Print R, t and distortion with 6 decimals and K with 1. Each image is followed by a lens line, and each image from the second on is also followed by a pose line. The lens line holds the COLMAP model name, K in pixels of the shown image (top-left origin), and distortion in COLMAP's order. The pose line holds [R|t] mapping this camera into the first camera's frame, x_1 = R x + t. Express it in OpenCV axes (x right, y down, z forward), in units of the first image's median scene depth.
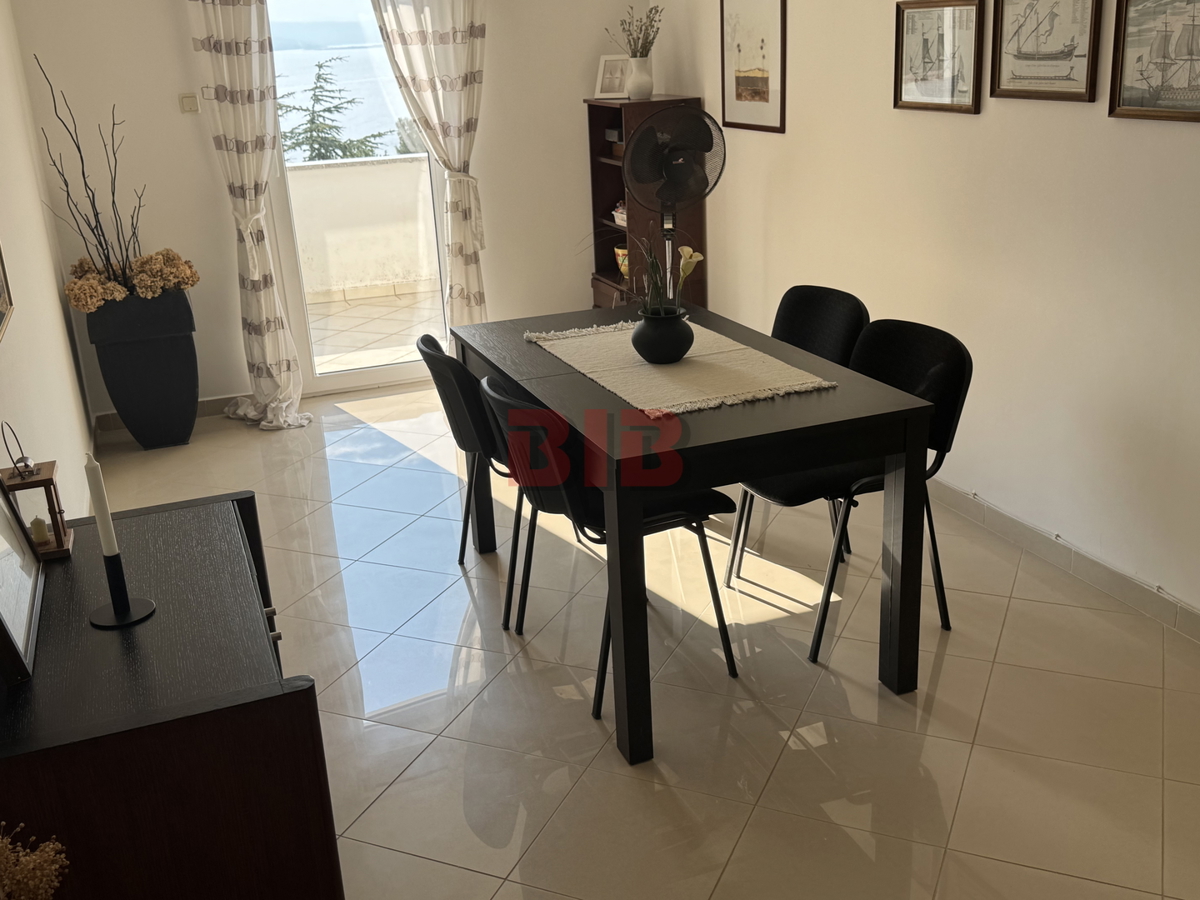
lens RADIAL K [[1221.4, 0, 600.0], [0, 1221.4, 450.0], [0, 0, 1]] dist [0.150862, -0.250222]
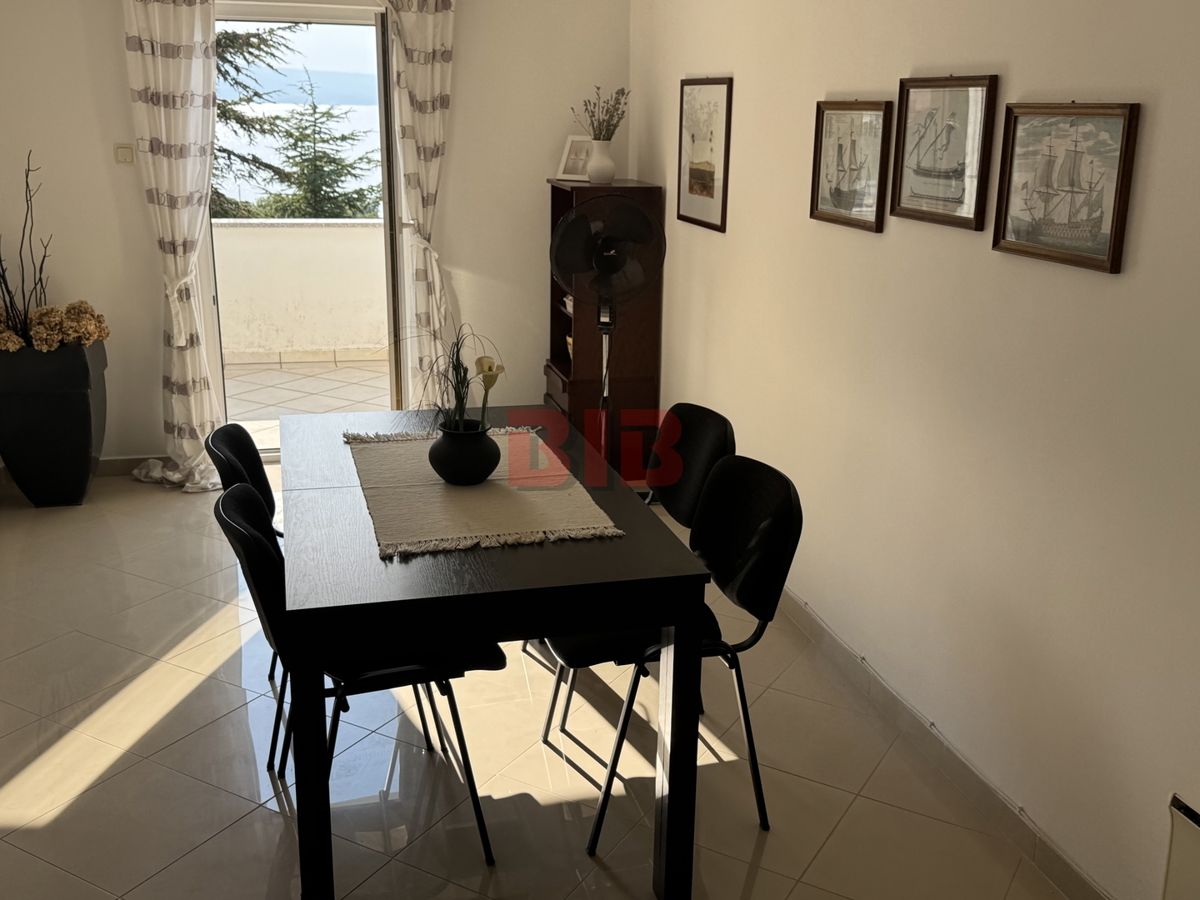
lens RADIAL K [[1207.2, 0, 600.0], [0, 1207.2, 450.0], [0, 0, 1]] dist [0.187269, -0.400010]
pose [[0.992098, 0.090899, -0.086478, 0.150398], [-0.095236, 0.994325, -0.047410, -0.043017], [0.081678, 0.055271, 0.995125, 0.097583]]
